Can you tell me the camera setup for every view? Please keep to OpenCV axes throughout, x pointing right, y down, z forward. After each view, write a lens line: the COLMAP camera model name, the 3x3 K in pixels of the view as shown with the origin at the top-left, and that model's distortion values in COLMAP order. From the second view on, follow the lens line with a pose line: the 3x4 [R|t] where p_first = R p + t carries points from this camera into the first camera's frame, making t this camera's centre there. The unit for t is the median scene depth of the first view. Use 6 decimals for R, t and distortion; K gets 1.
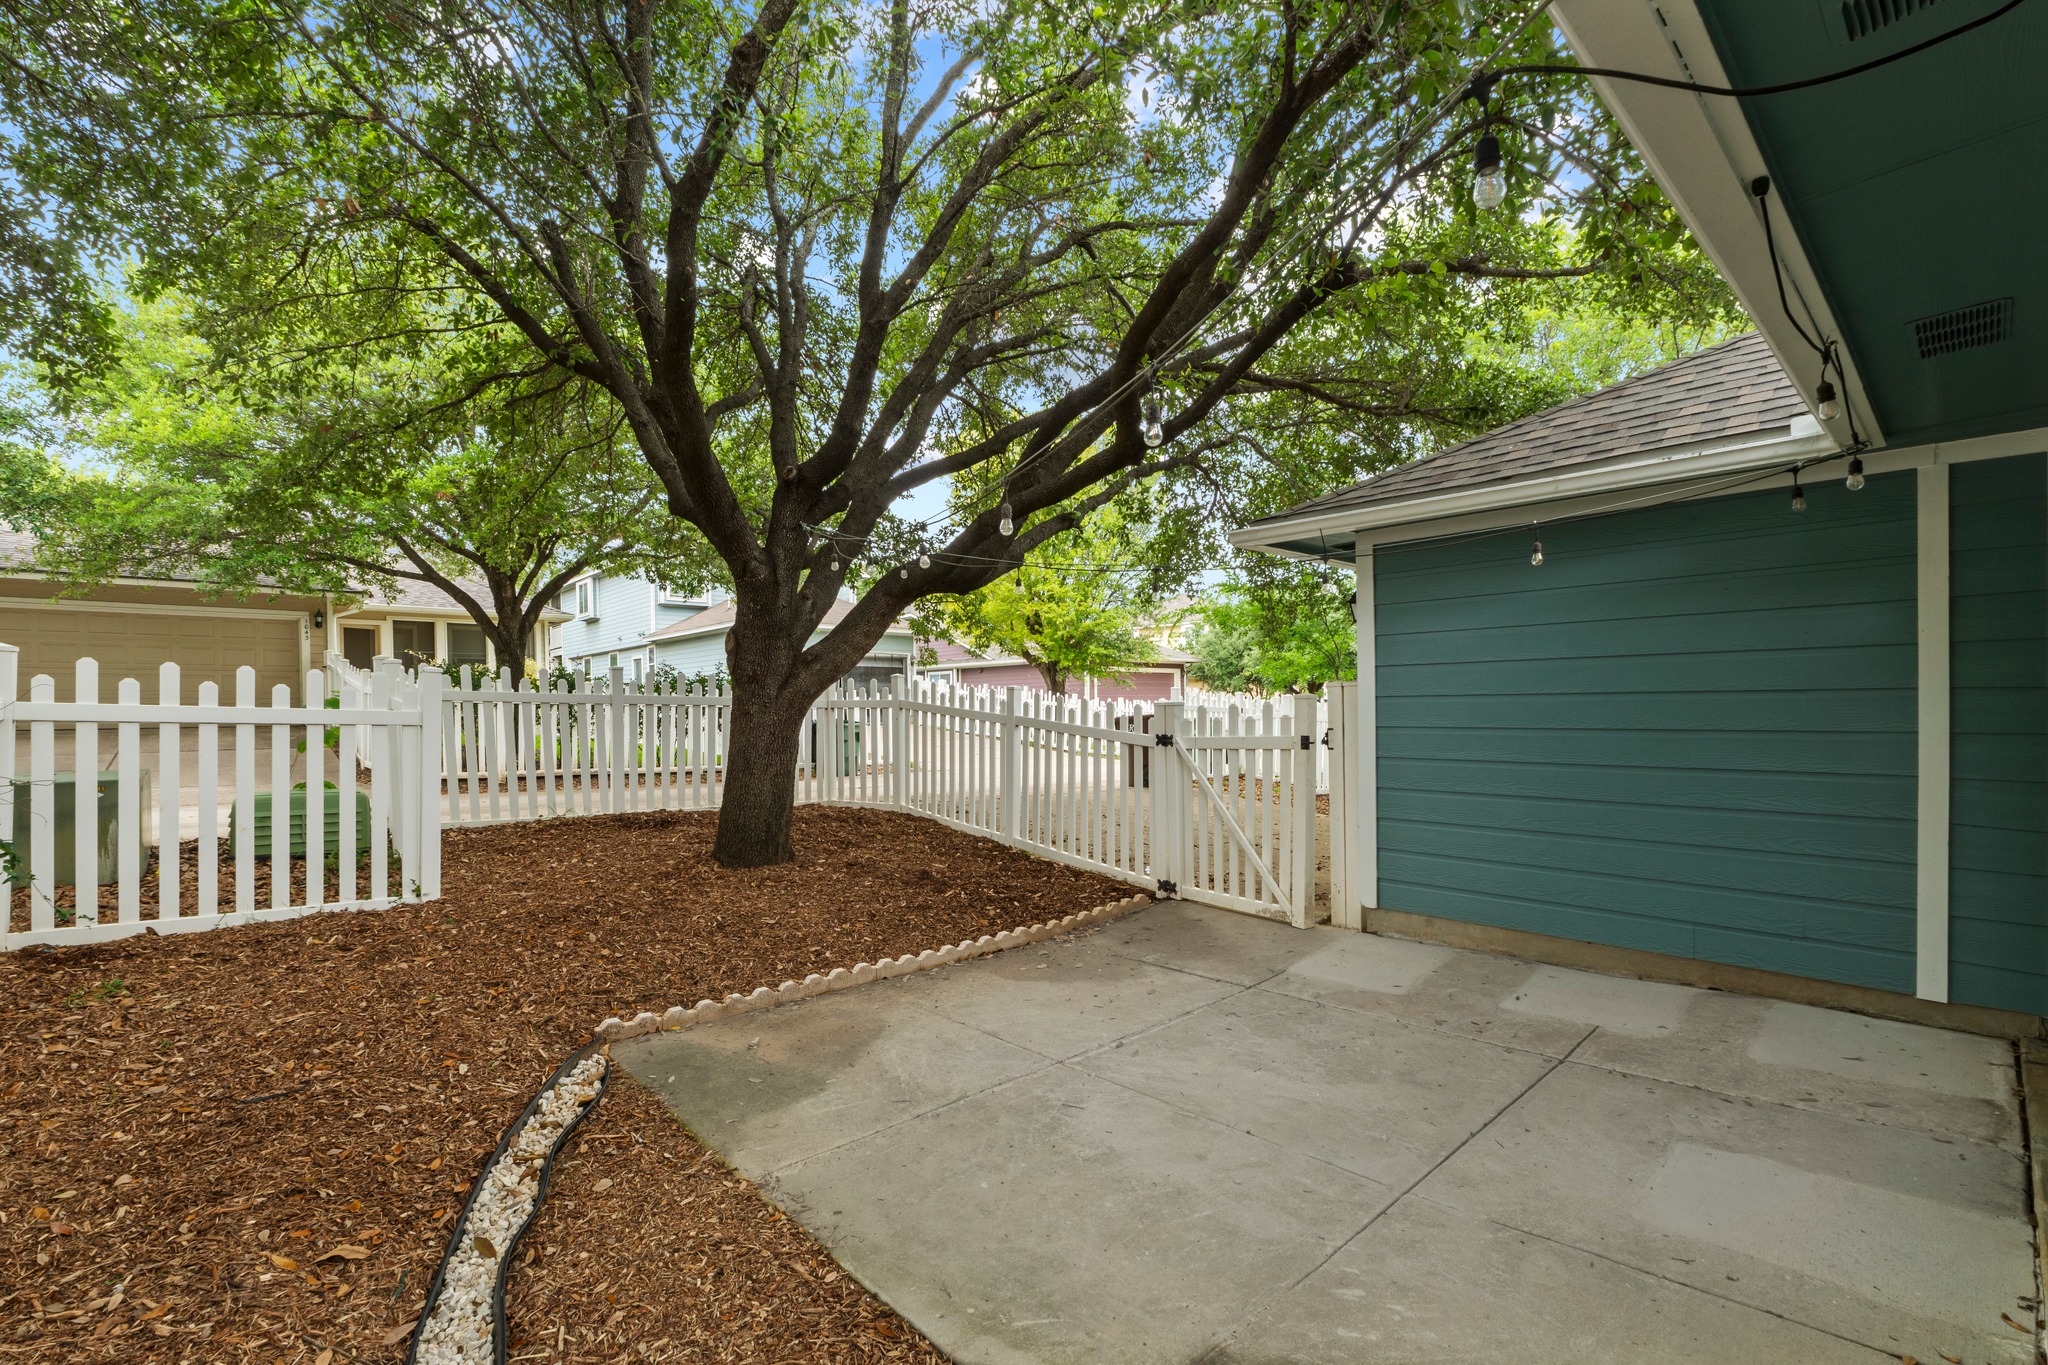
lens RADIAL K [[873.1, 0, 1011.0], [0, 873.1, 694.3], [0, 0, 1]] dist [-0.001887, -0.002332]
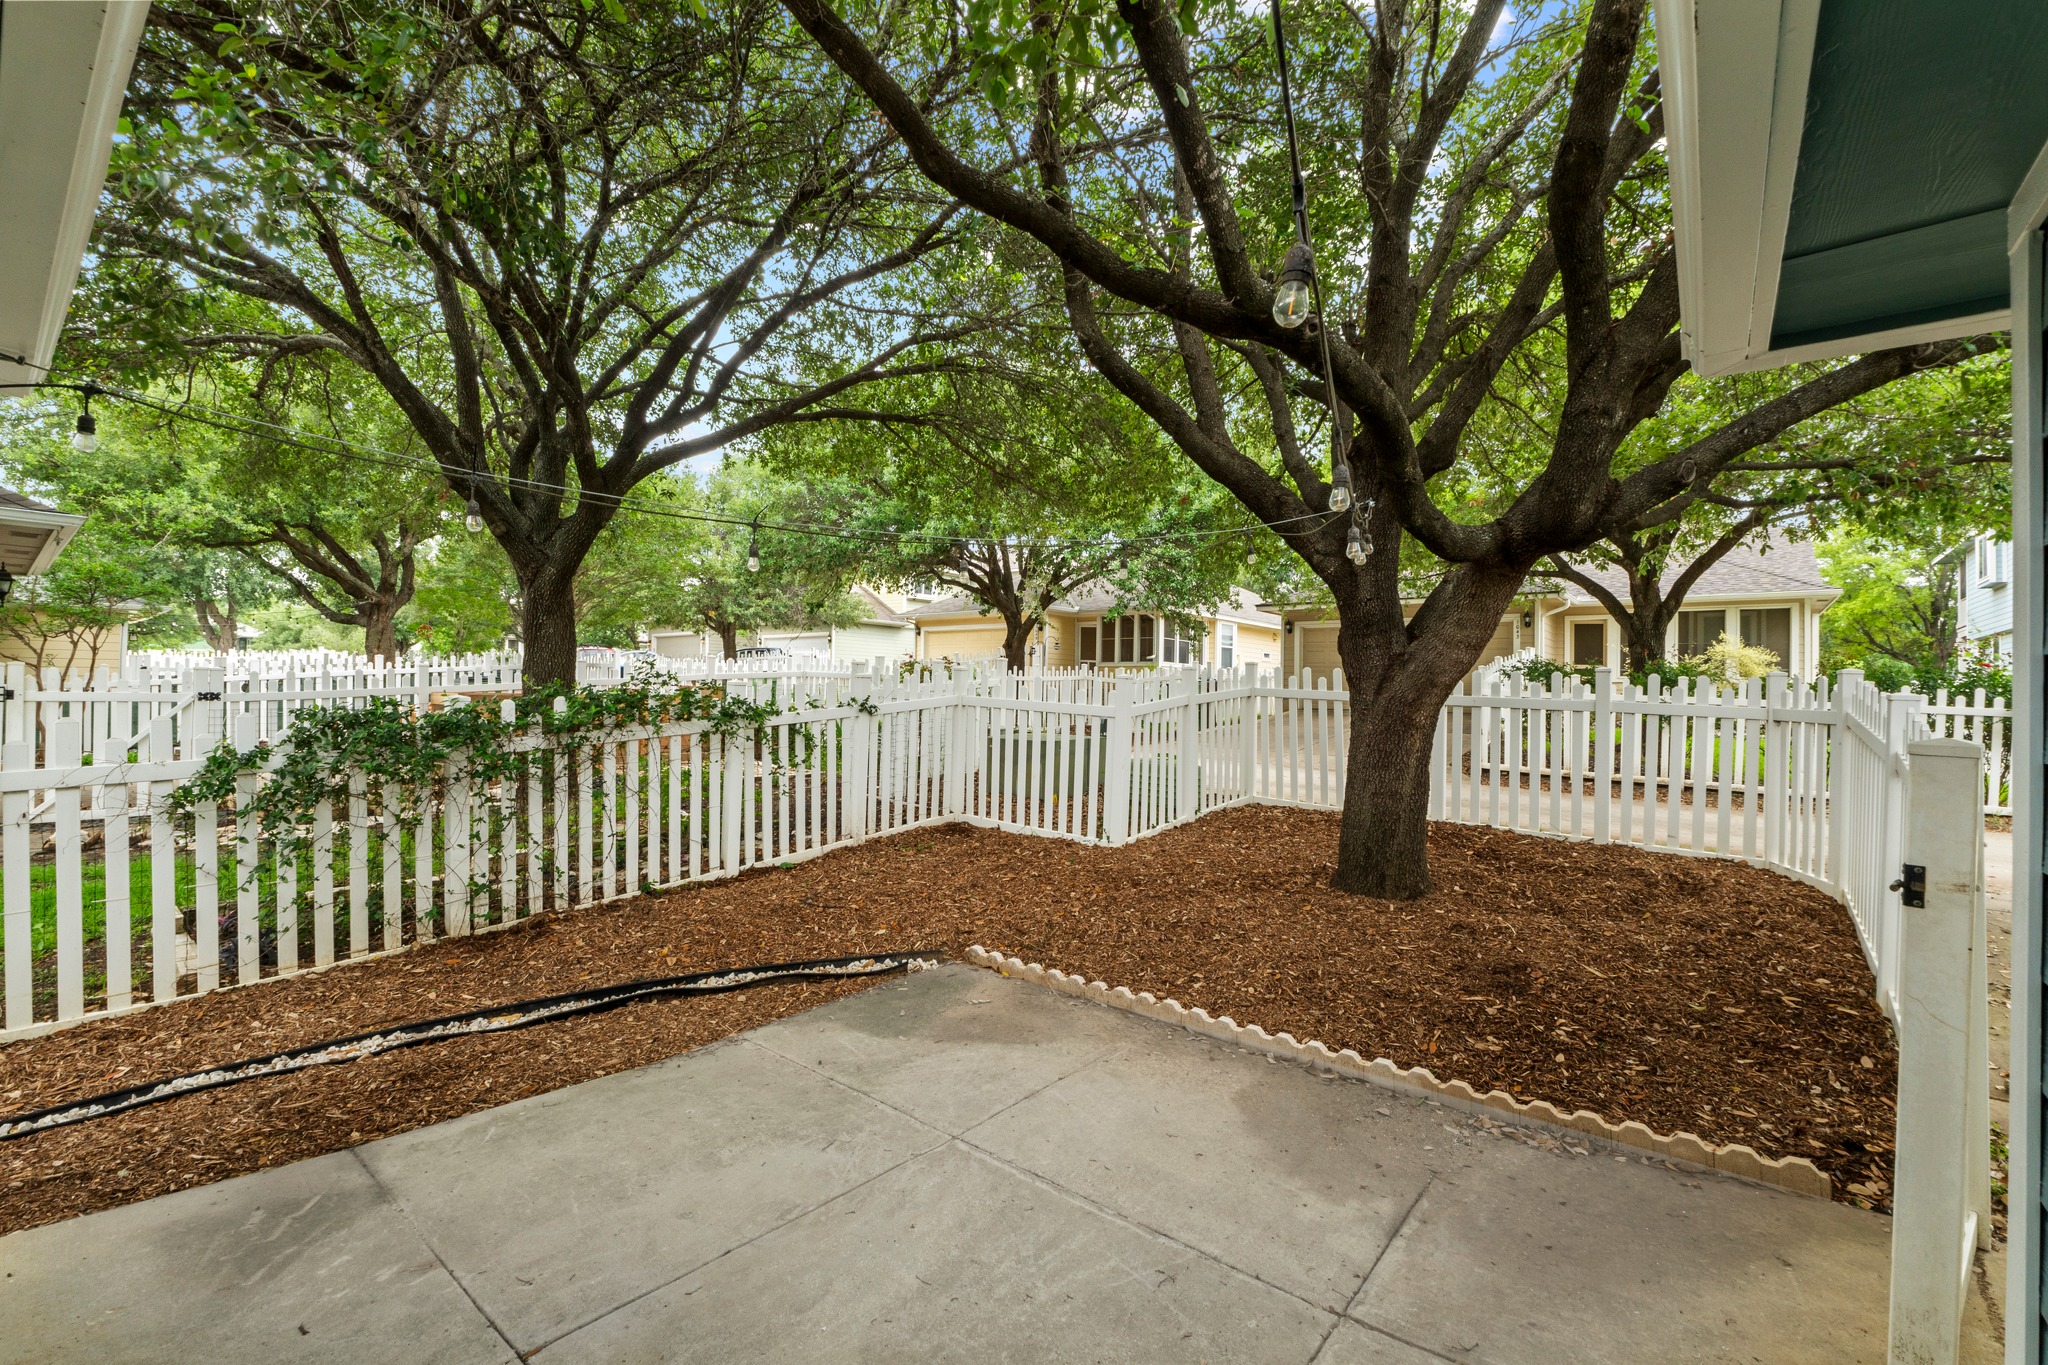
lens RADIAL K [[873.1, 0, 1021.2], [0, 873.1, 688.3], [0, 0, 1]] dist [-0.001887, -0.002332]
pose [[0.160233, 0.008688, -0.987041, 0.770264], [-0.004150, 0.999958, 0.008128, -0.022085], [0.987071, 0.002794, 0.160262, 0.785918]]
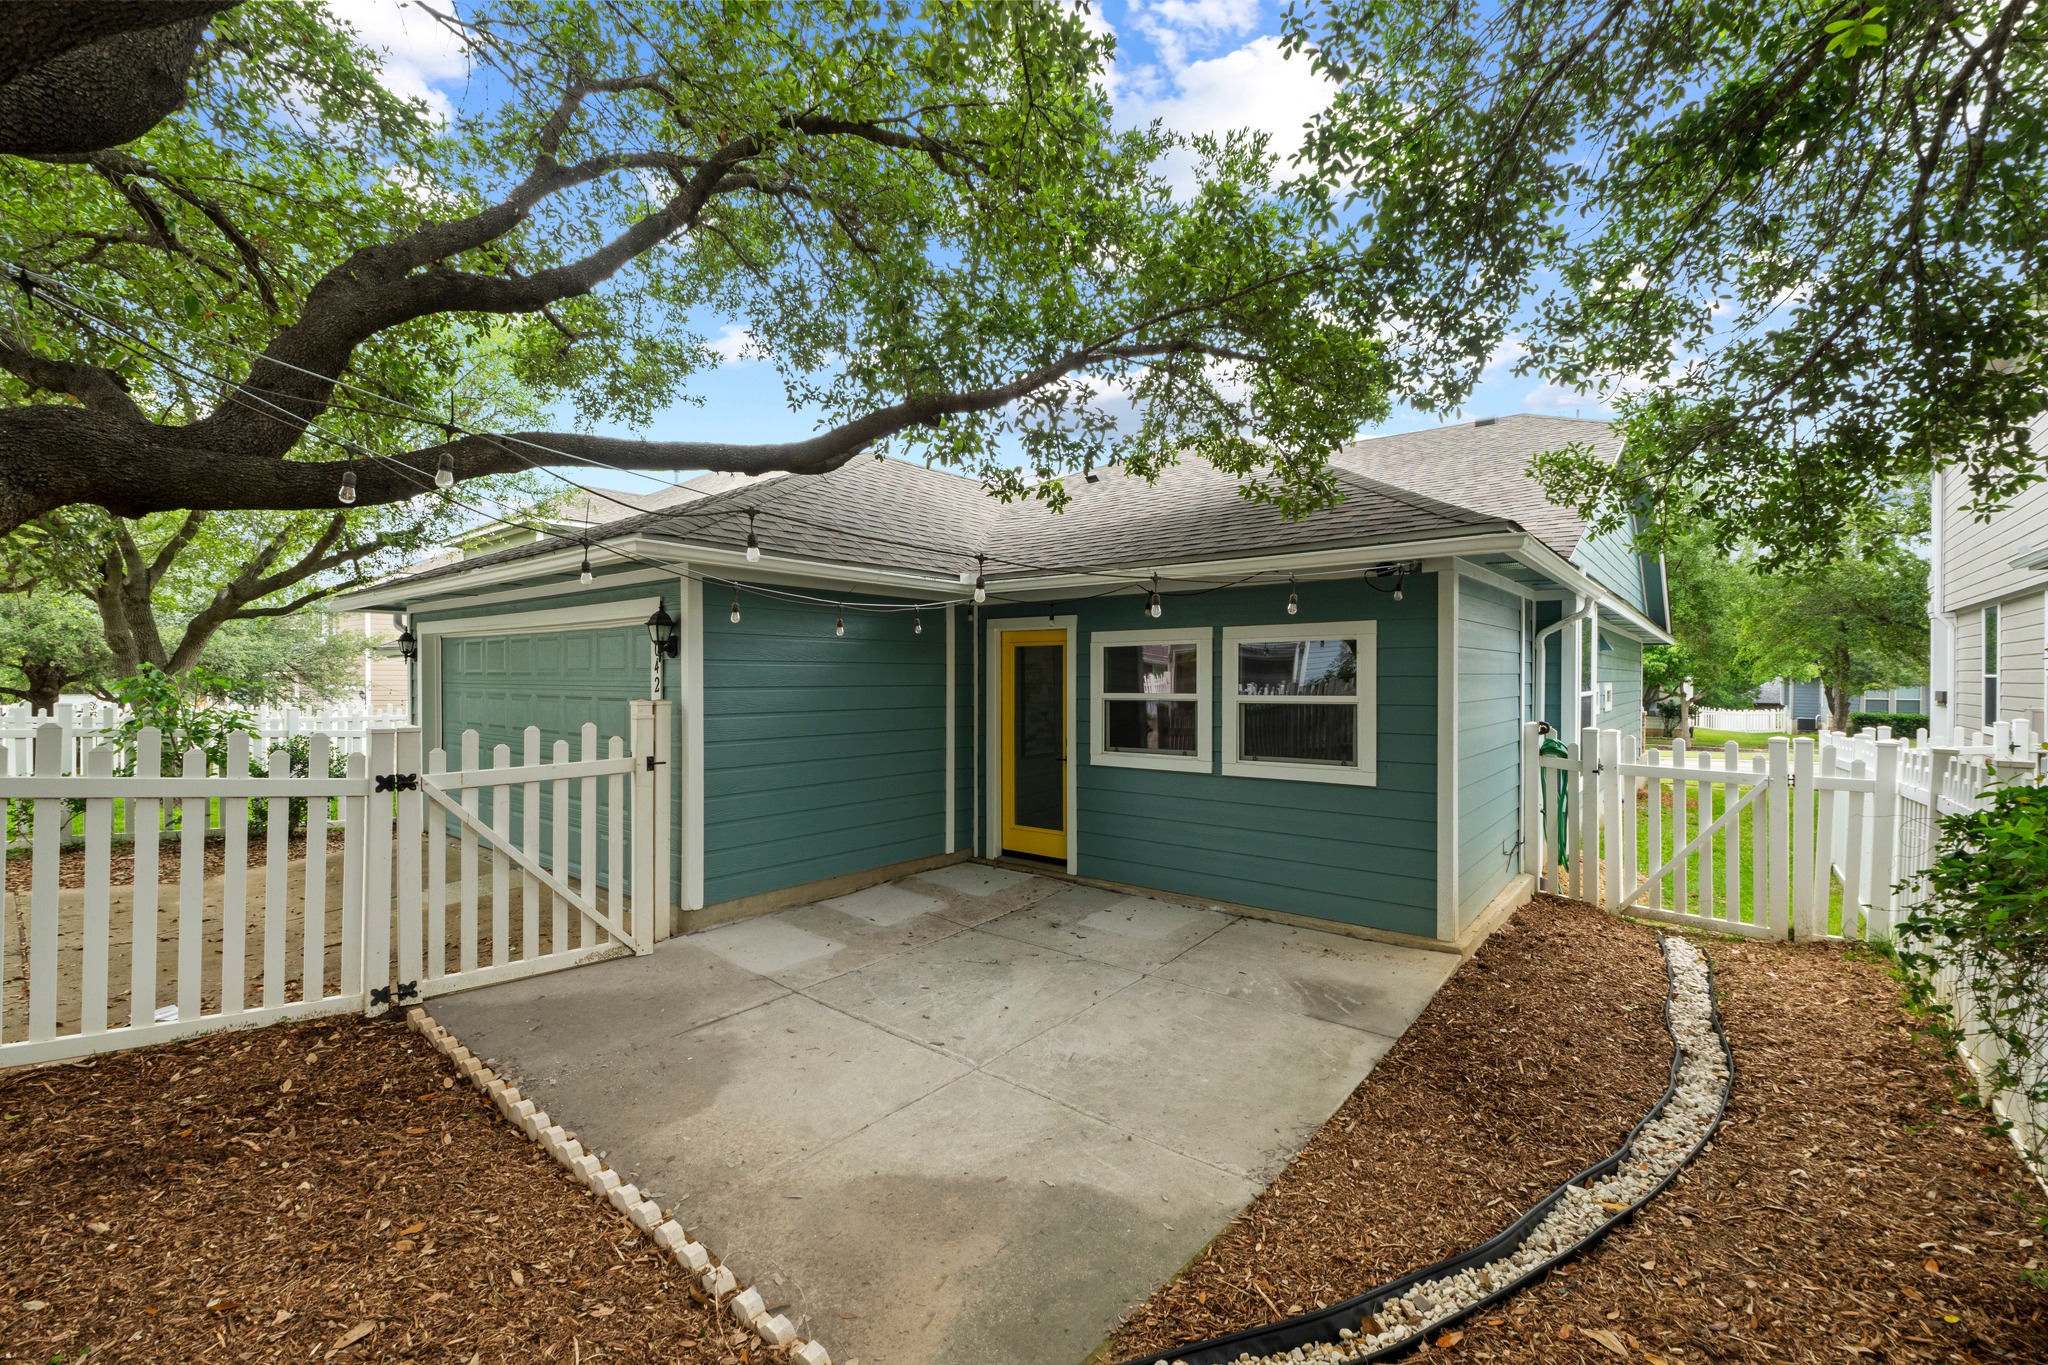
lens RADIAL K [[873.1, 0, 1009.5], [0, 873.1, 683.7], [0, 0, 1]] dist [-0.001887, -0.002332]
pose [[-0.135979, 0.001283, 0.990711, -0.862934], [-0.014404, 0.999891, -0.003271, -0.042246], [-0.990607, -0.014715, -0.135946, 0.945206]]
